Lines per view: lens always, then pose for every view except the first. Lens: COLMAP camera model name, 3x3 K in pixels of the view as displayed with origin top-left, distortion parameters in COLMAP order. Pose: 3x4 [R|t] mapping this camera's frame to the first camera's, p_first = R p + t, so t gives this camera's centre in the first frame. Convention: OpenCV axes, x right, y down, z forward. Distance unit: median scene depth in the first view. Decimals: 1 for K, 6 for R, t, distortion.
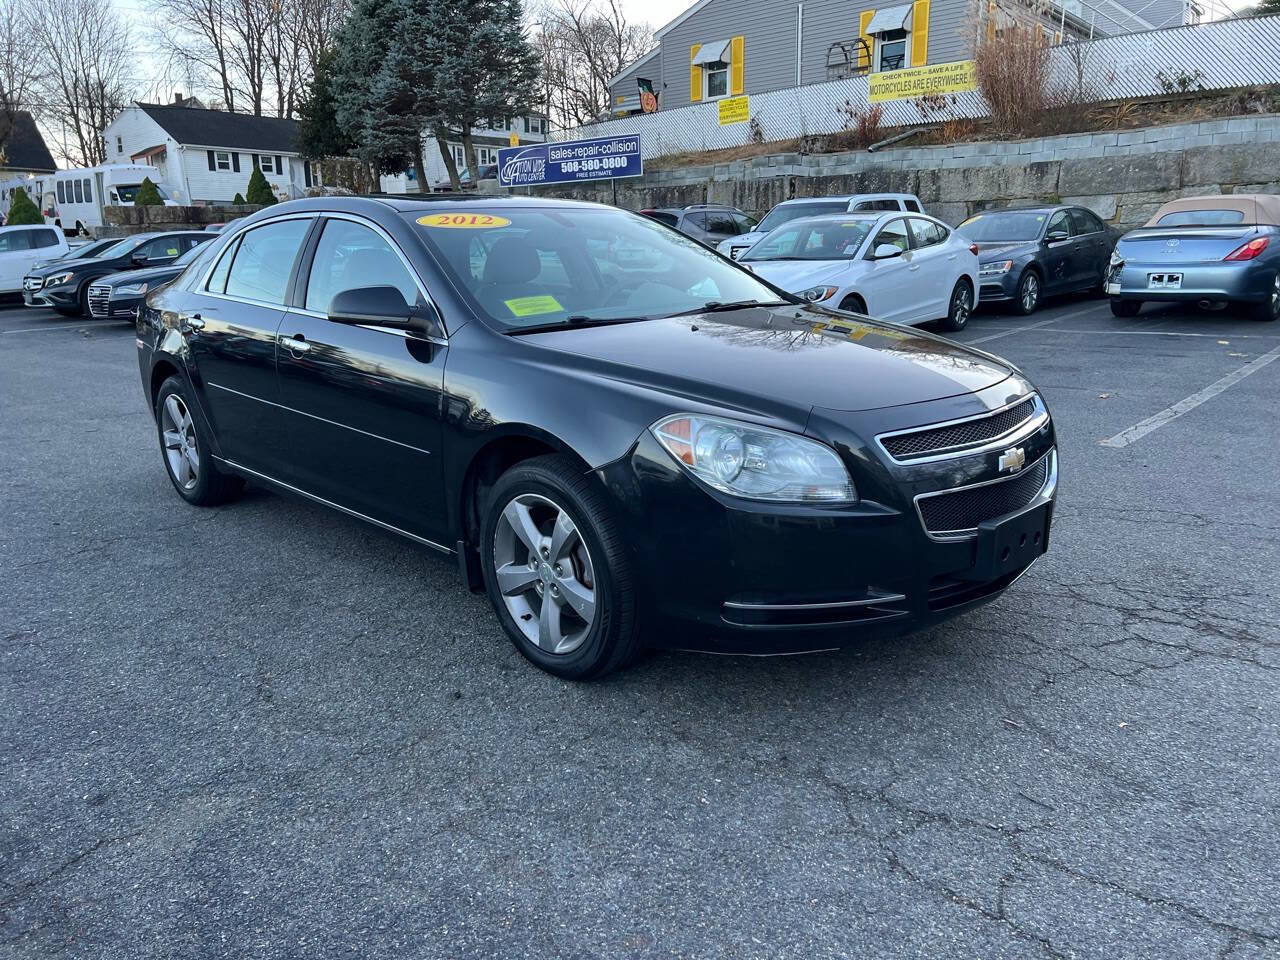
lens RADIAL K [[951.0, 0, 636.6], [0, 951.0, 483.6], [0, 0, 1]] dist [0.046830, -0.049709]
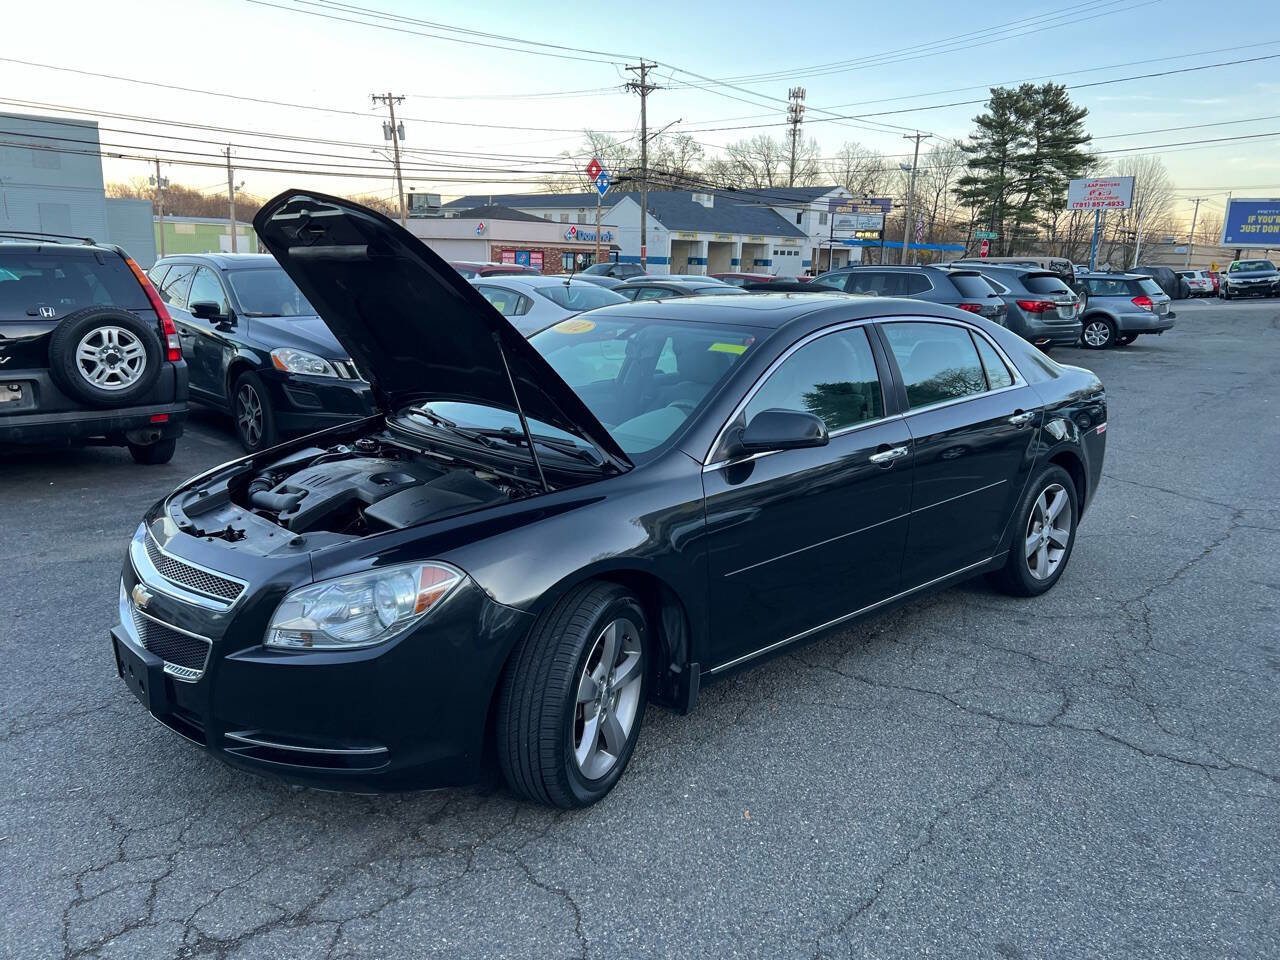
lens RADIAL K [[968.4, 0, 640.0], [0, 968.4, 480.0], [0, 0, 1]] dist [0.045499, -0.050086]
pose [[-0.018910, 0.239922, -0.970608, 0.262807], [-0.253939, 0.937795, 0.236759, -0.102435], [0.967035, 0.250952, 0.043192, 0.275843]]
